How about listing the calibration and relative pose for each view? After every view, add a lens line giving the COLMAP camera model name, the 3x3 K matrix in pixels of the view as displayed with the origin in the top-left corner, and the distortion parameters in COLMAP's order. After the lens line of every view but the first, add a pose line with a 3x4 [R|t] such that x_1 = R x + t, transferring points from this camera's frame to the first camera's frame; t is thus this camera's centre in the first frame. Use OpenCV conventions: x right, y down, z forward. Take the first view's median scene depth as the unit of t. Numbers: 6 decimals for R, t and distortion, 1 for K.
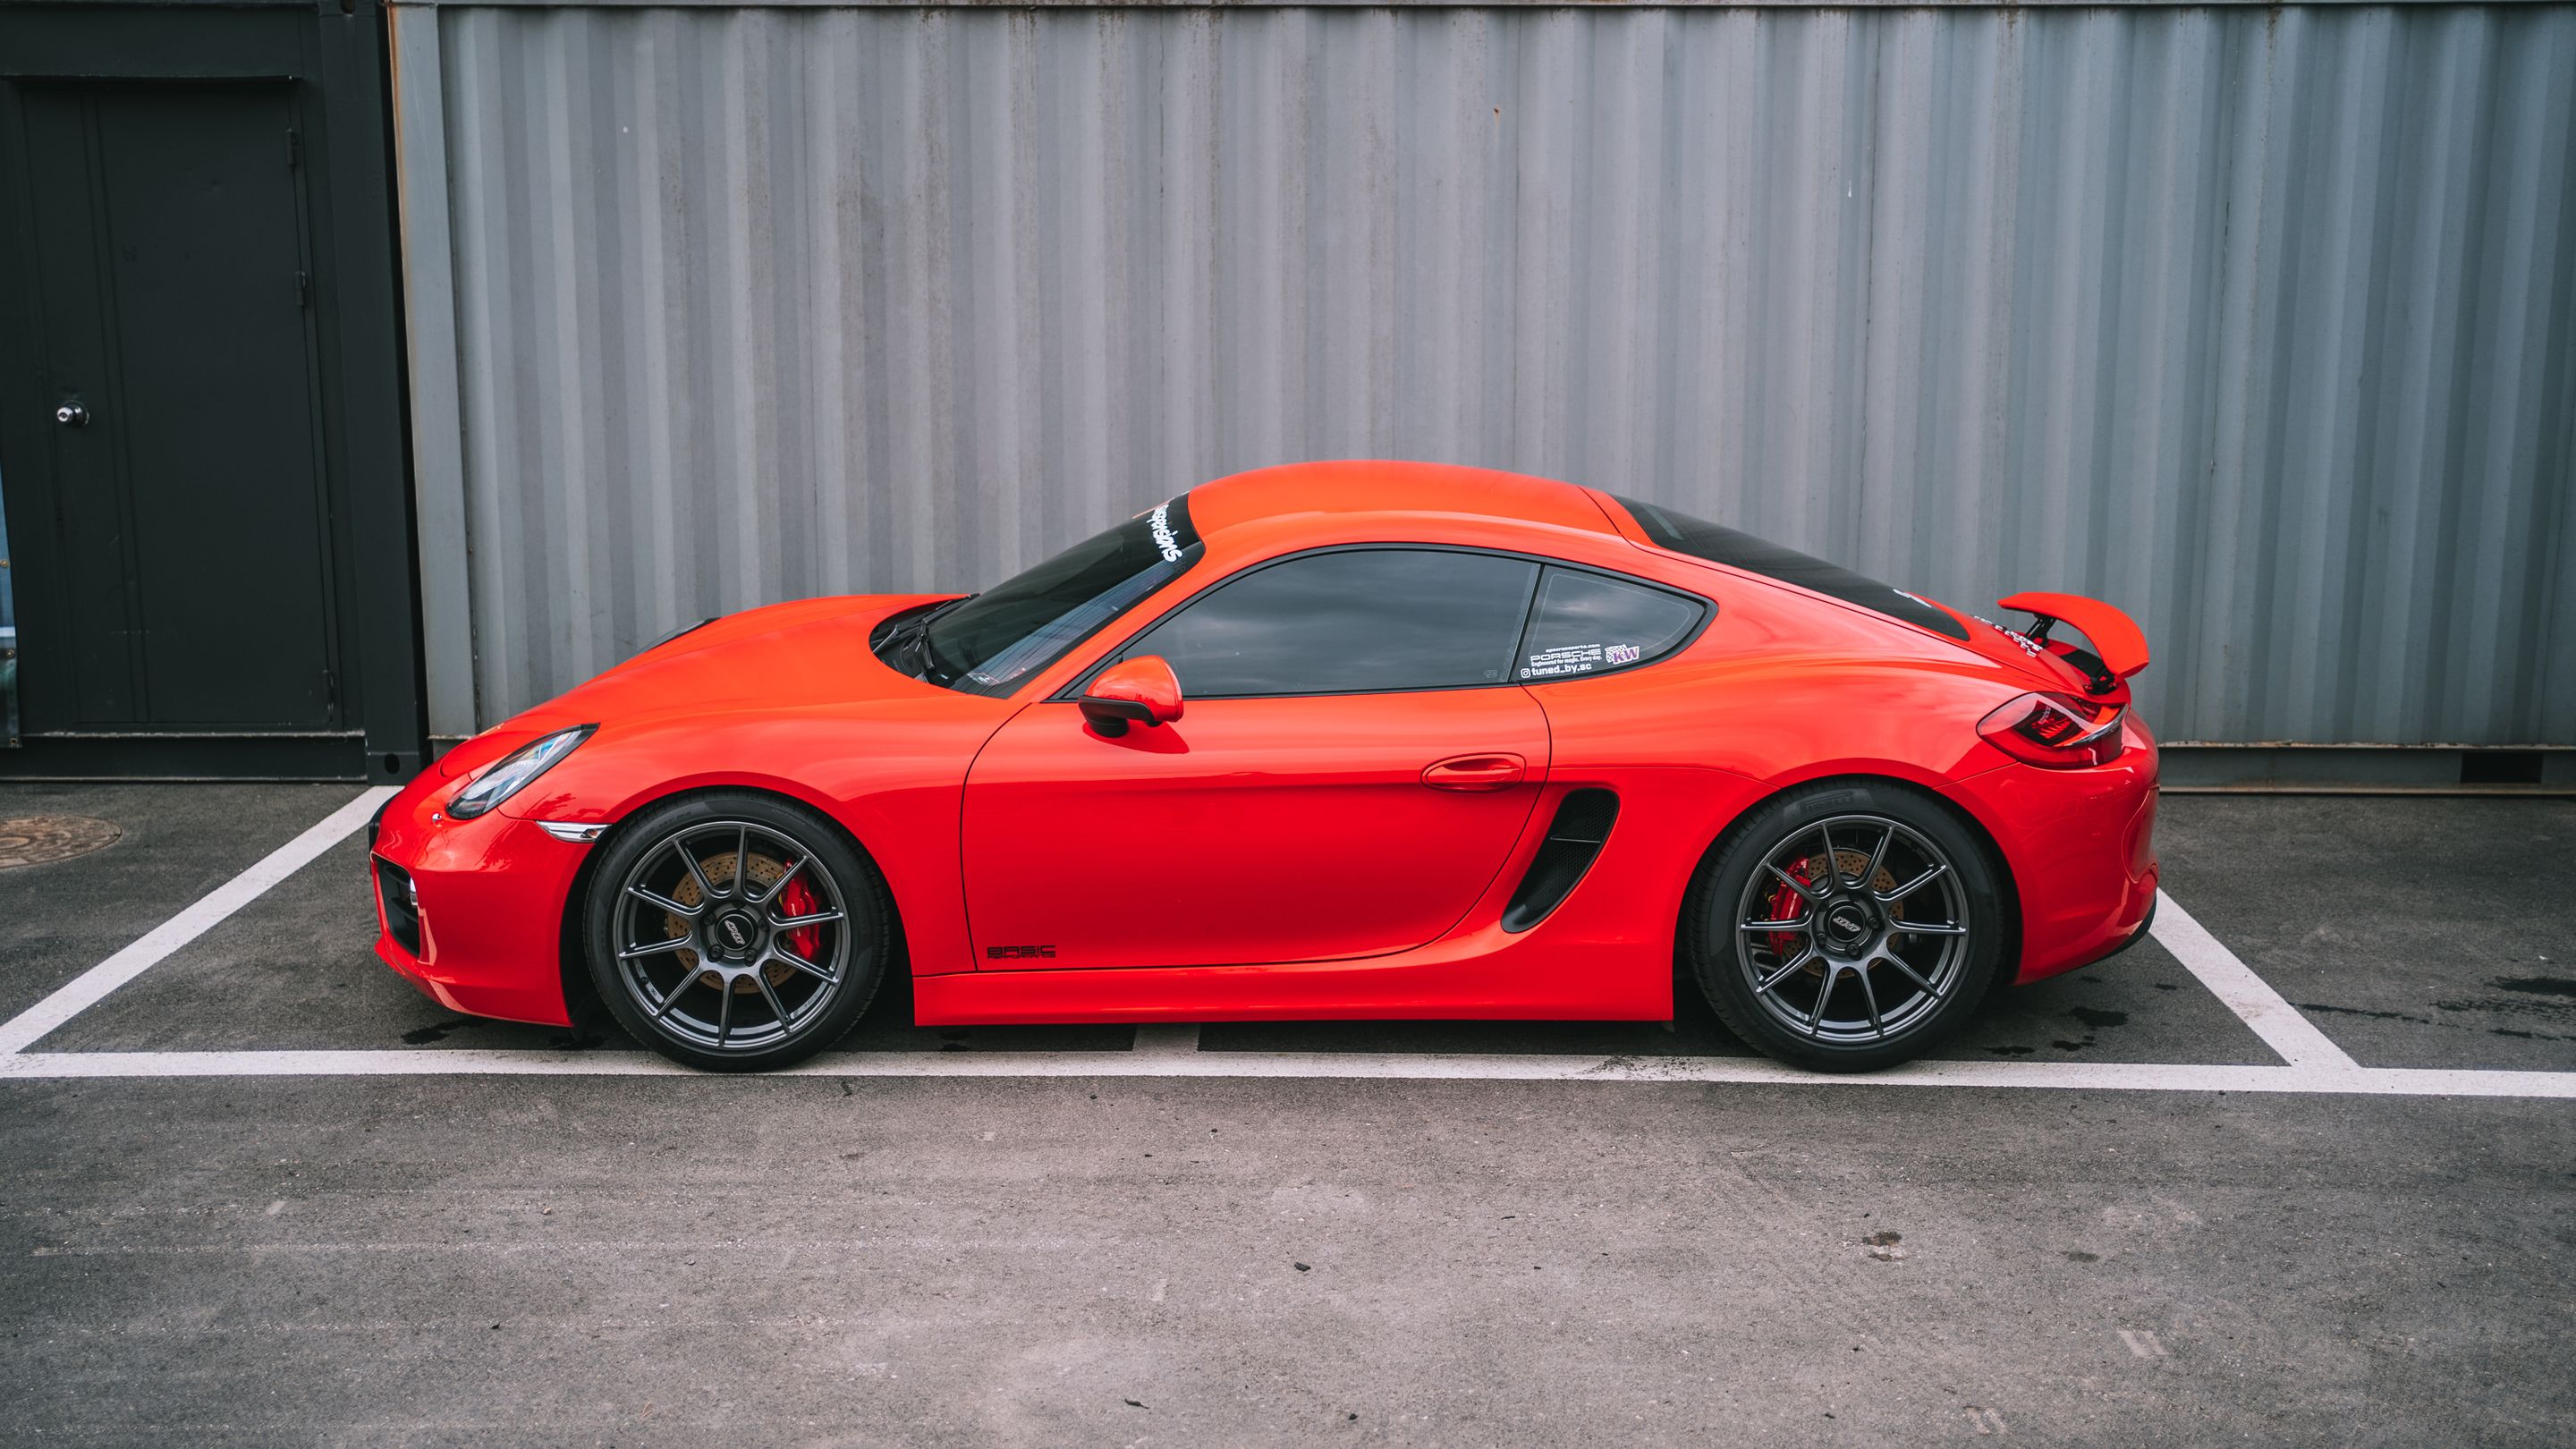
lens RADIAL K [[2793.1, 0, 1288.0], [0, 2793.1, 724.5], [0, 0, 1]] dist [-0.013222, 0.252237]
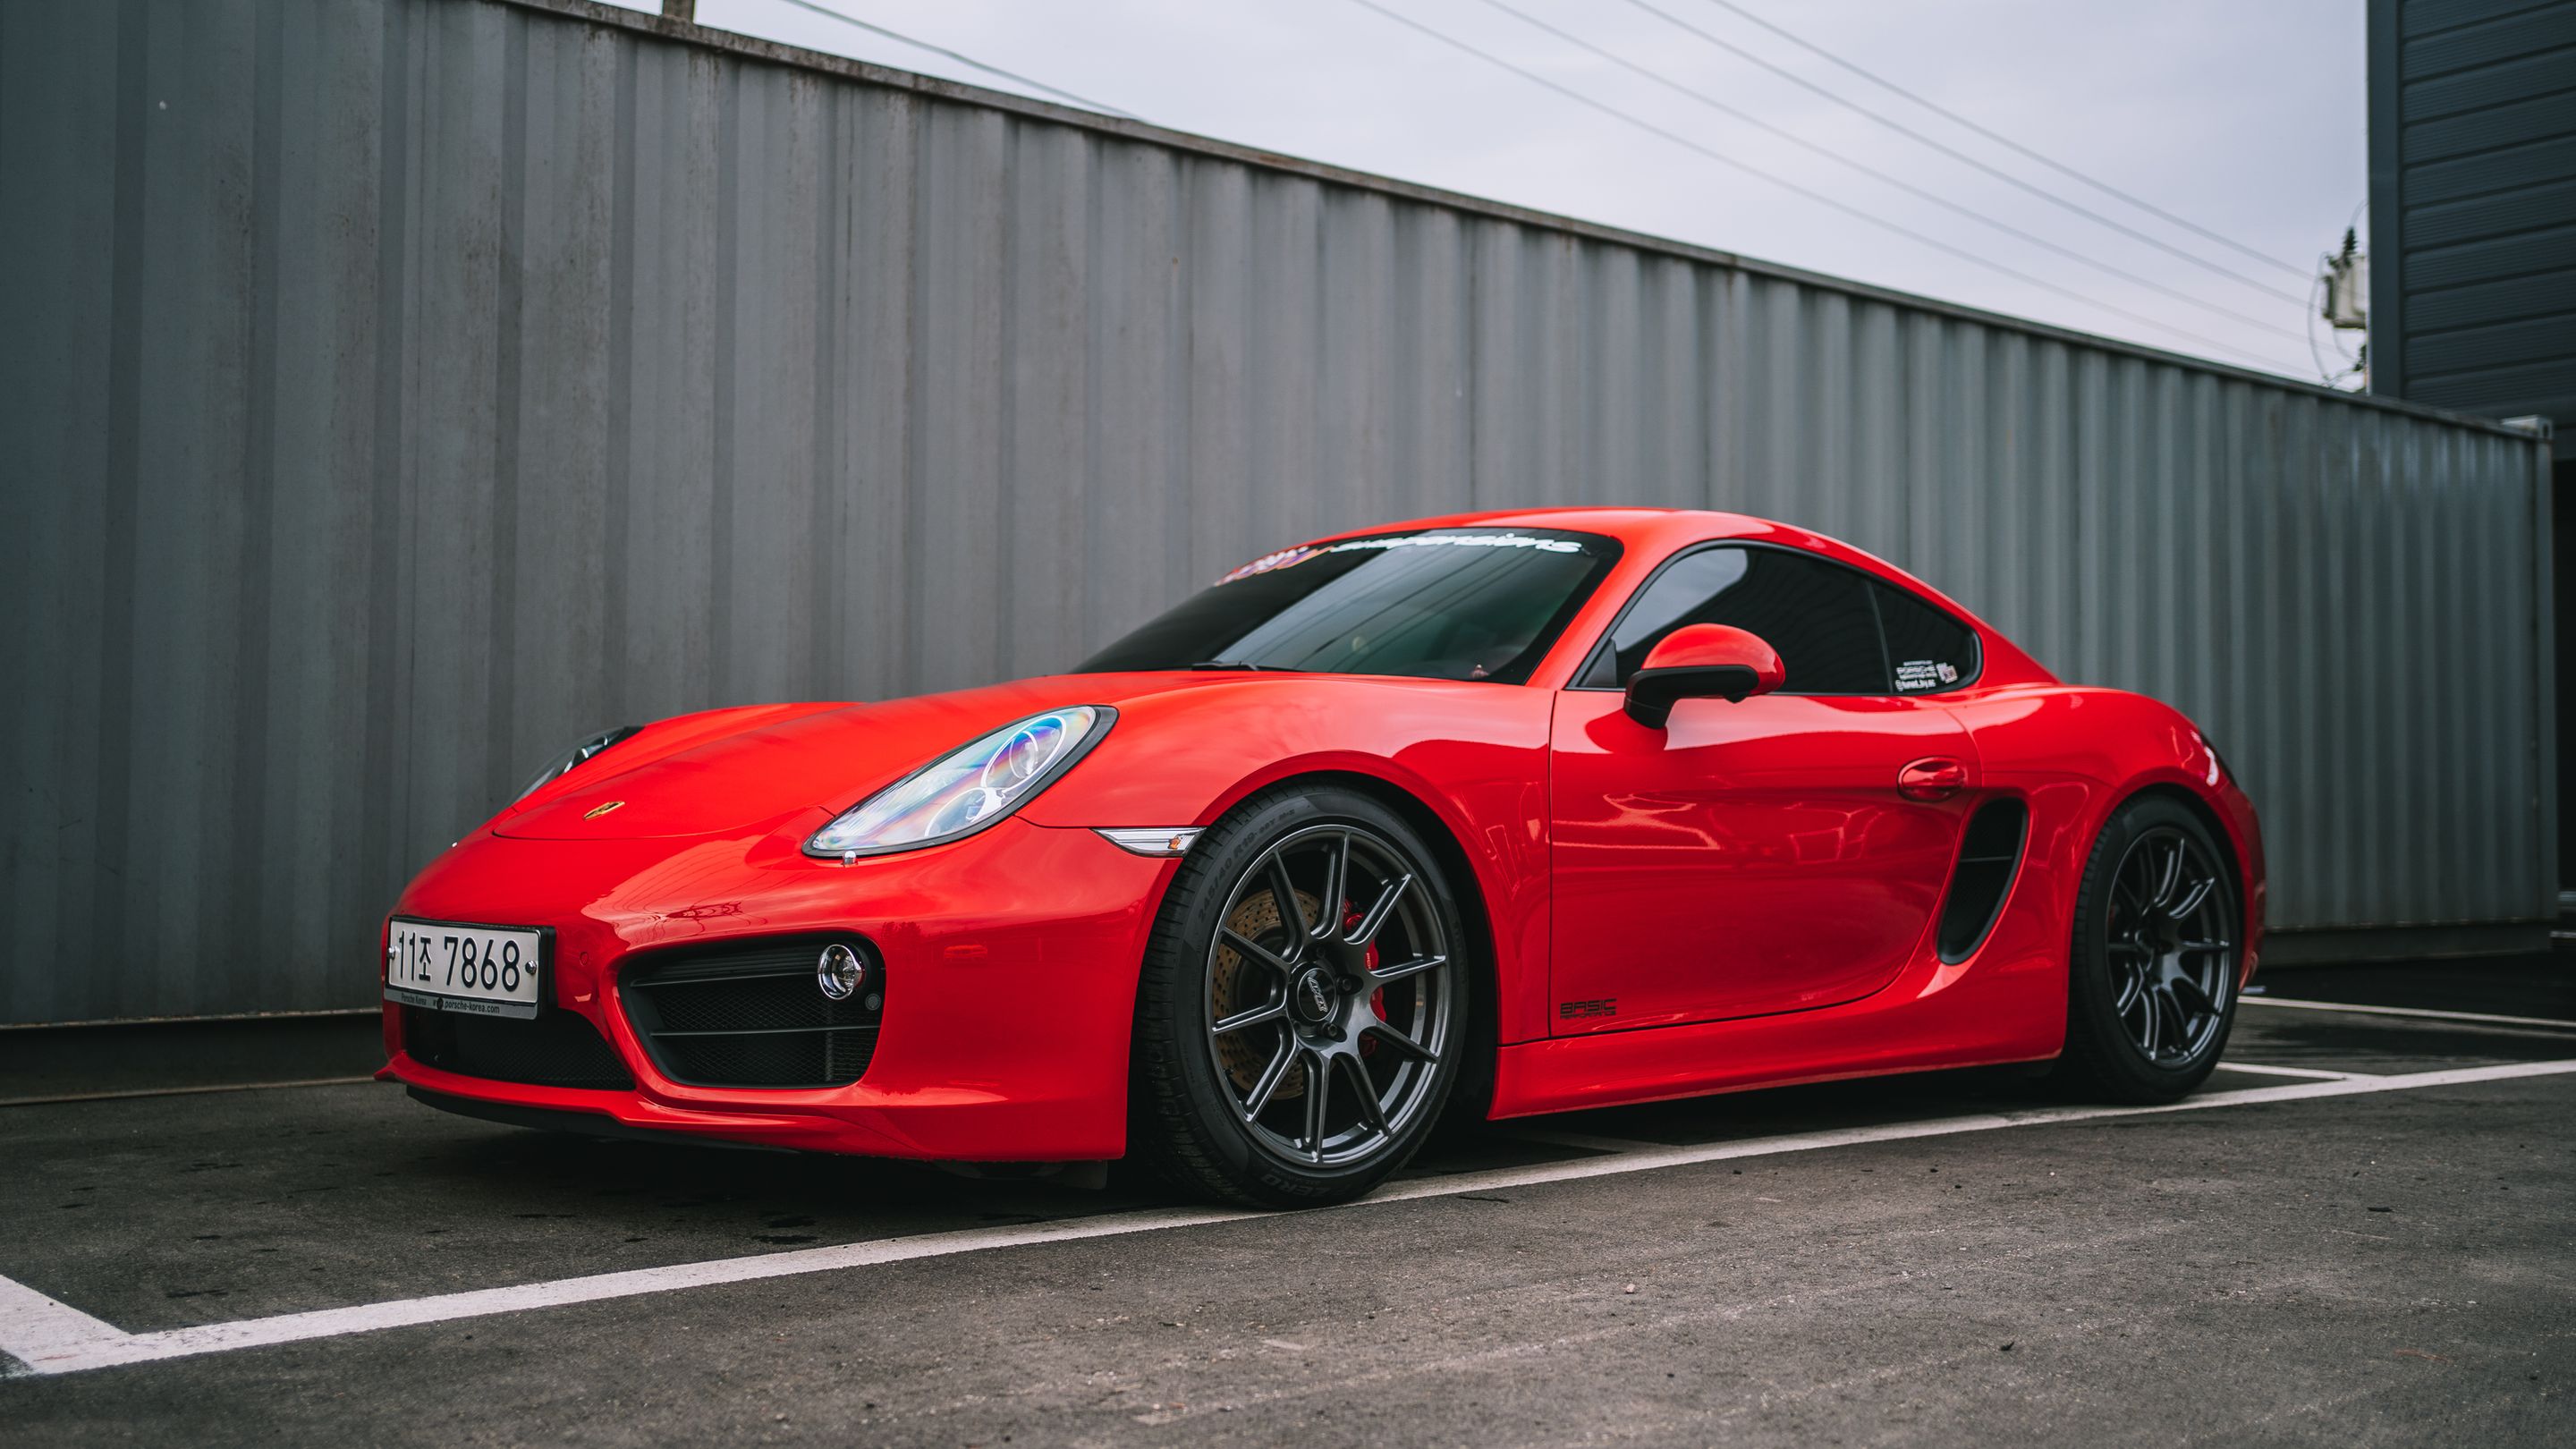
lens RADIAL K [[2793.1, 0, 1288.0], [0, 2793.1, 724.5], [0, 0, 1]] dist [-0.013222, 0.252237]
pose [[0.722264, 0.035698, 0.690696, -0.508436], [0.141456, 0.969931, -0.198051, 0.108151], [-0.676997, 0.240748, 0.695496, 0.375556]]
